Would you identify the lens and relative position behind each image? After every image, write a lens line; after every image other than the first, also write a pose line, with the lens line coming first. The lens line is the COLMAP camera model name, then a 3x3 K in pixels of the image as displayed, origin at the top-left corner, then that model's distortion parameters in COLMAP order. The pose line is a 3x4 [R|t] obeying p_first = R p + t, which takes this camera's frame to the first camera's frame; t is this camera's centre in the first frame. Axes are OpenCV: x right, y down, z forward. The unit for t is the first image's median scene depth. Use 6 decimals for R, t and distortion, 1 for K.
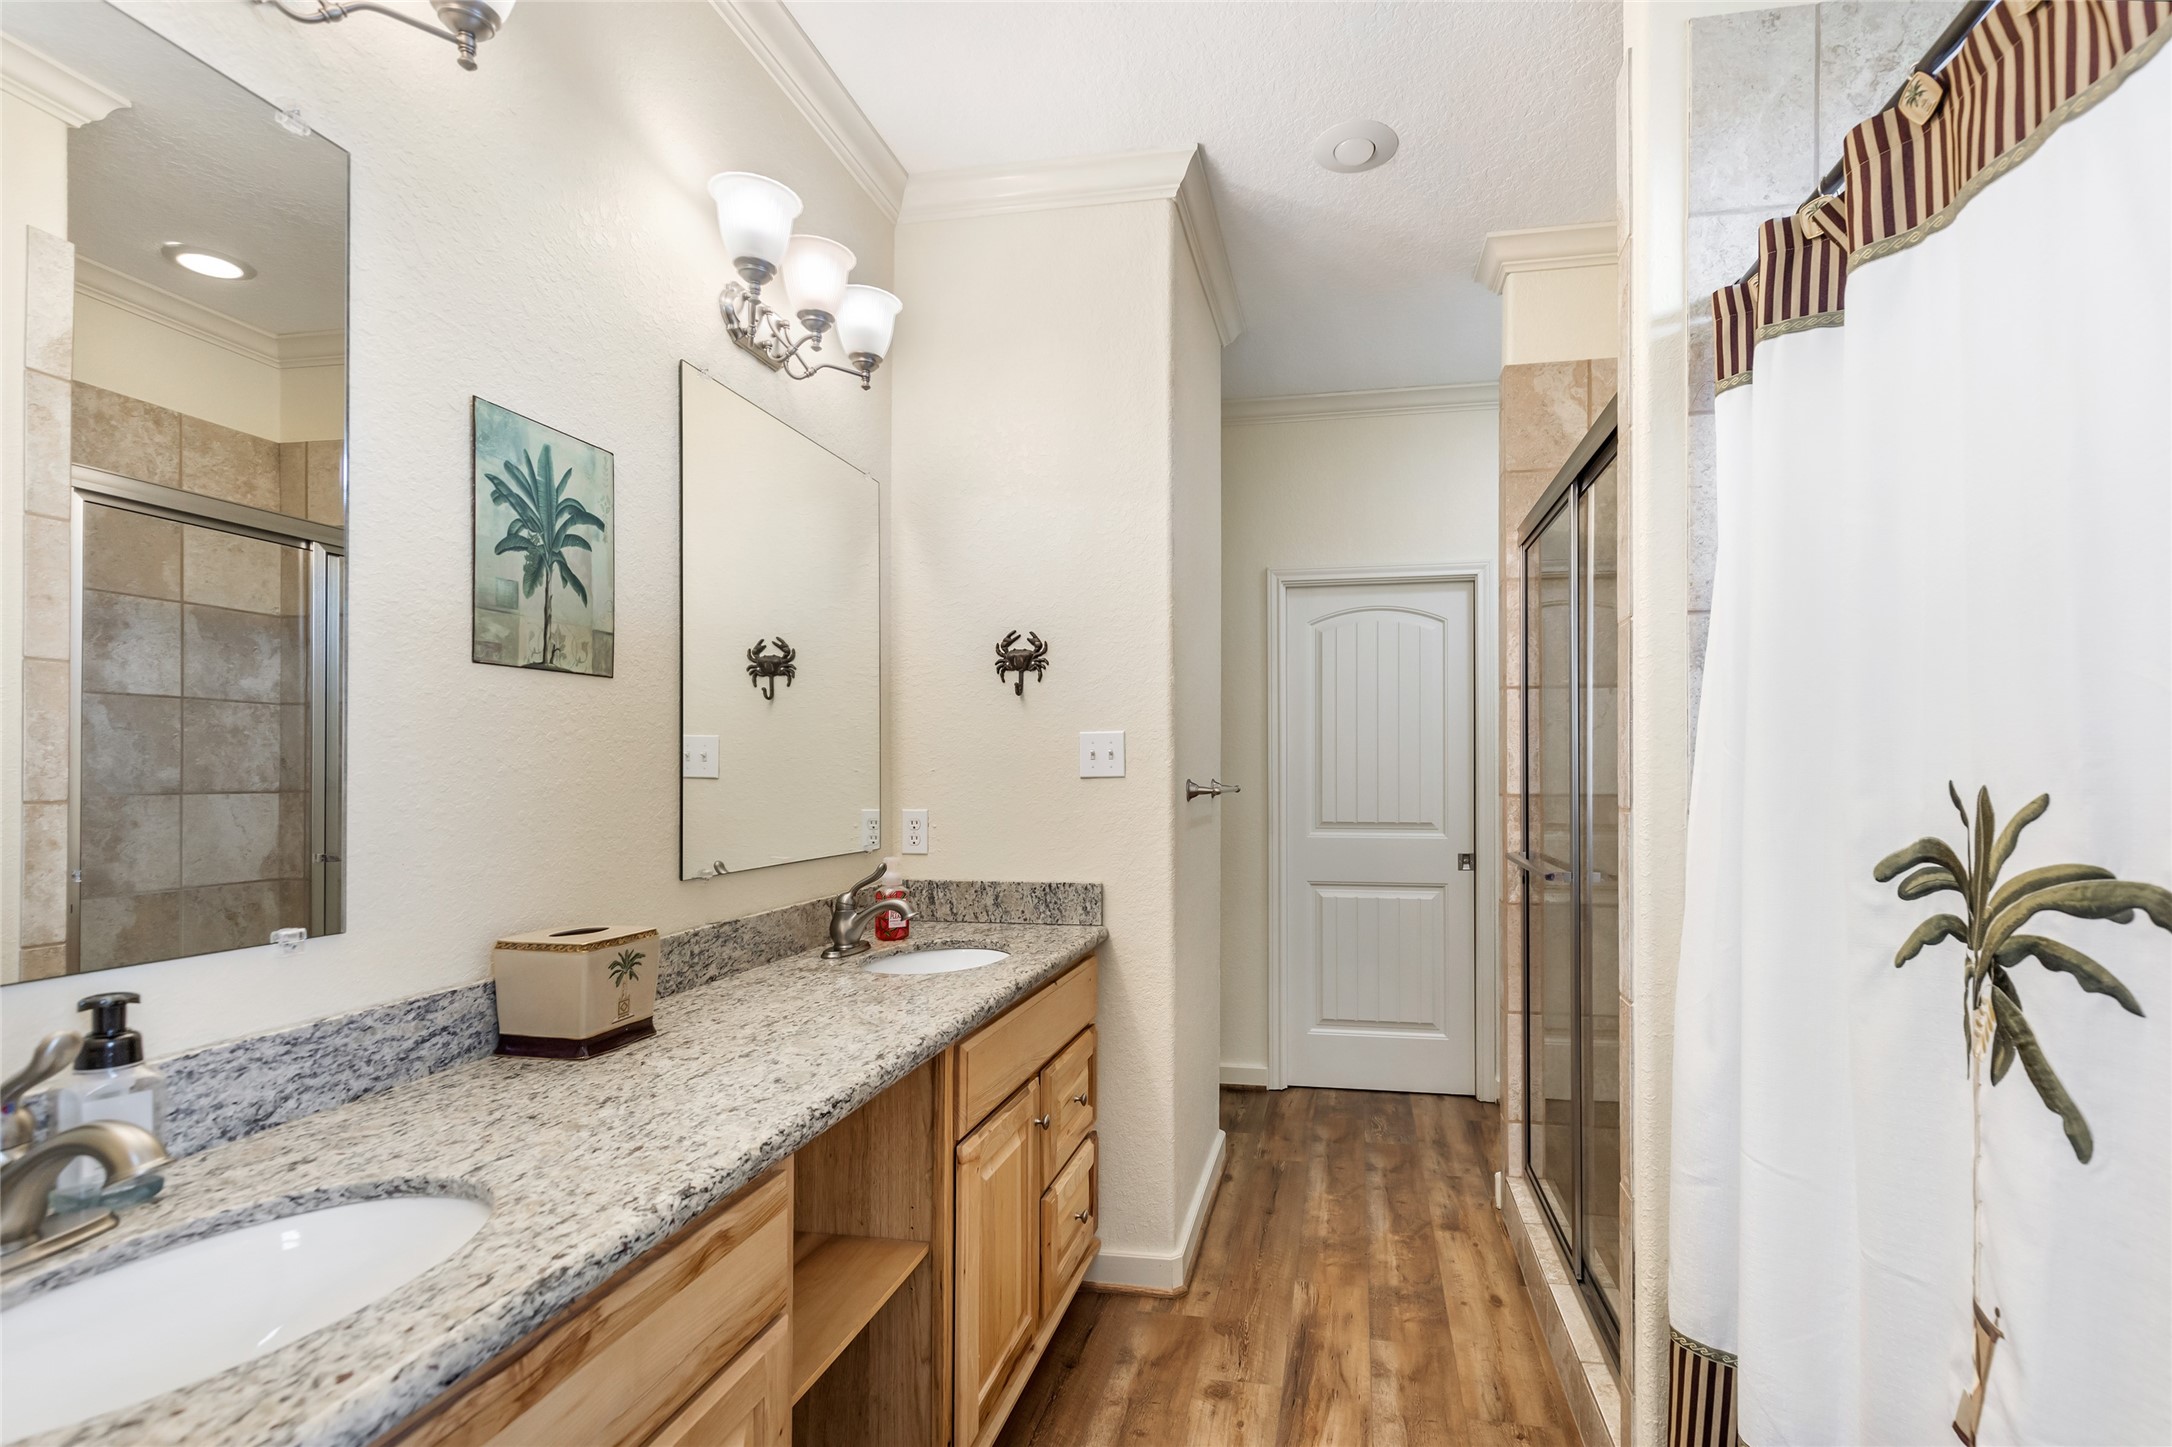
lens RADIAL K [[1000.1, 0, 1100.4], [0, 1000.1, 746.0], [0, 0, 1]] dist [0.005378, 0.000657]
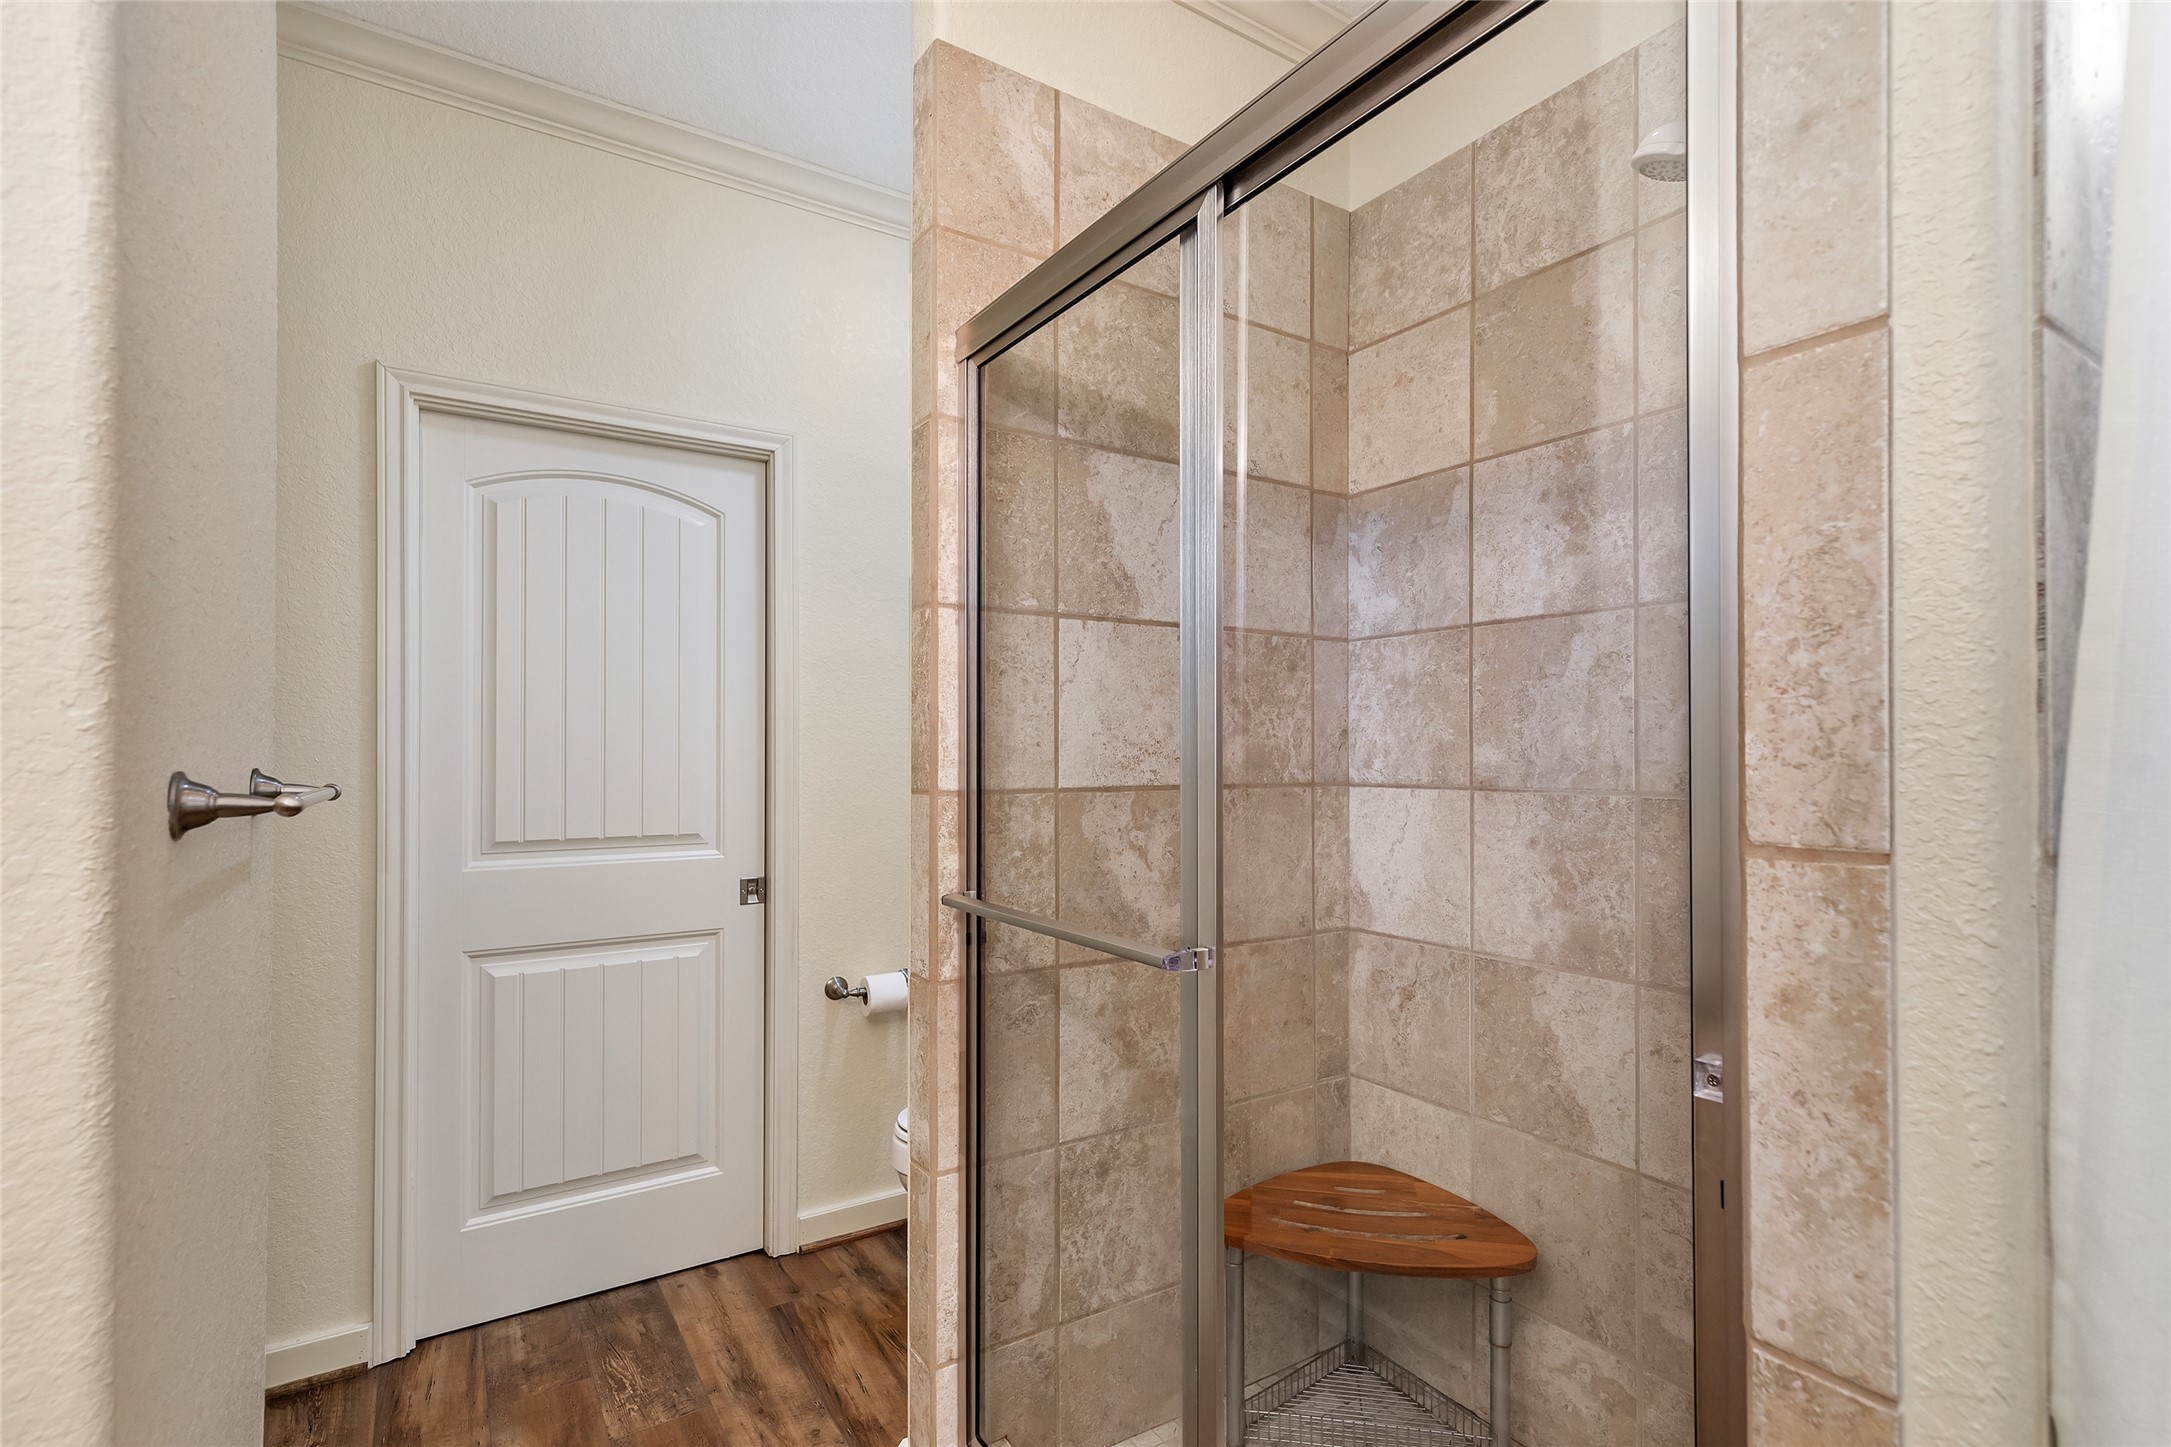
lens RADIAL K [[999.6, 0, 1099.9], [0, 999.6, 746.0], [0, 0, 1]] dist [0.005378, 0.000657]
pose [[0.666598, 0.004857, 0.745402, 0.032650], [-0.018677, 0.999774, 0.010188, 0.011164], [-0.745184, -0.020713, 0.666537, 0.412893]]
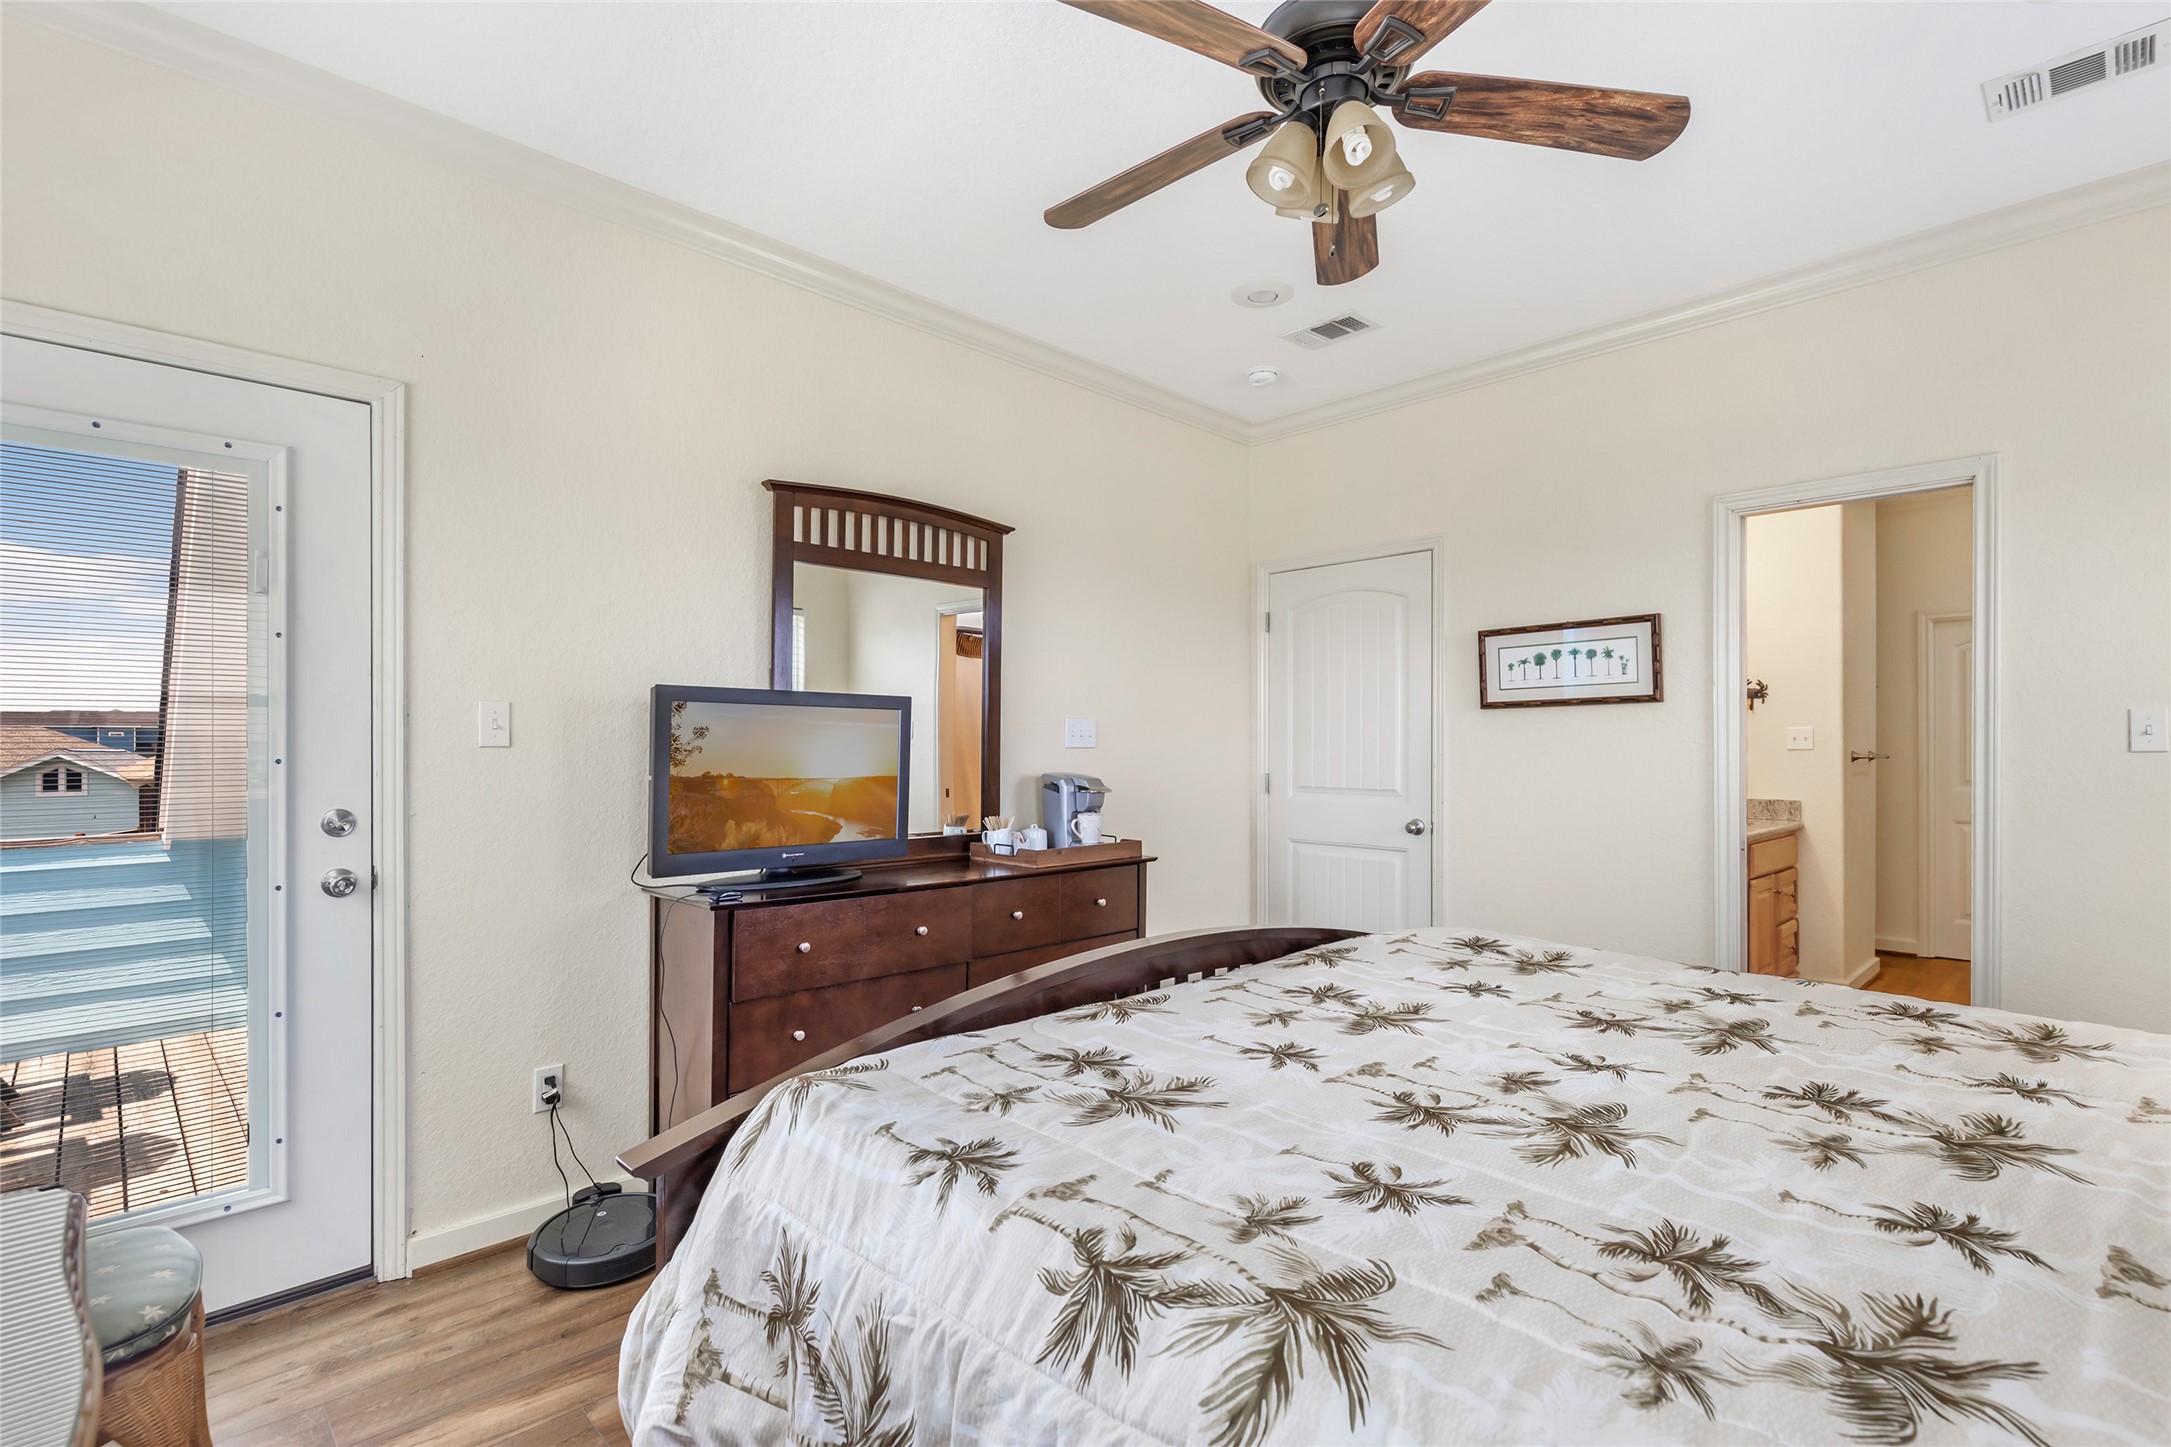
lens RADIAL K [[999.6, 0, 1099.9], [0, 999.6, 746.0], [0, 0, 1]] dist [0.005378, 0.000657]
pose [[0.852229, 0.001252, -0.523168, -0.100808], [0.013272, 0.999624, 0.024013, -0.030509], [0.523001, -0.027408, 0.851891, -1.034790]]
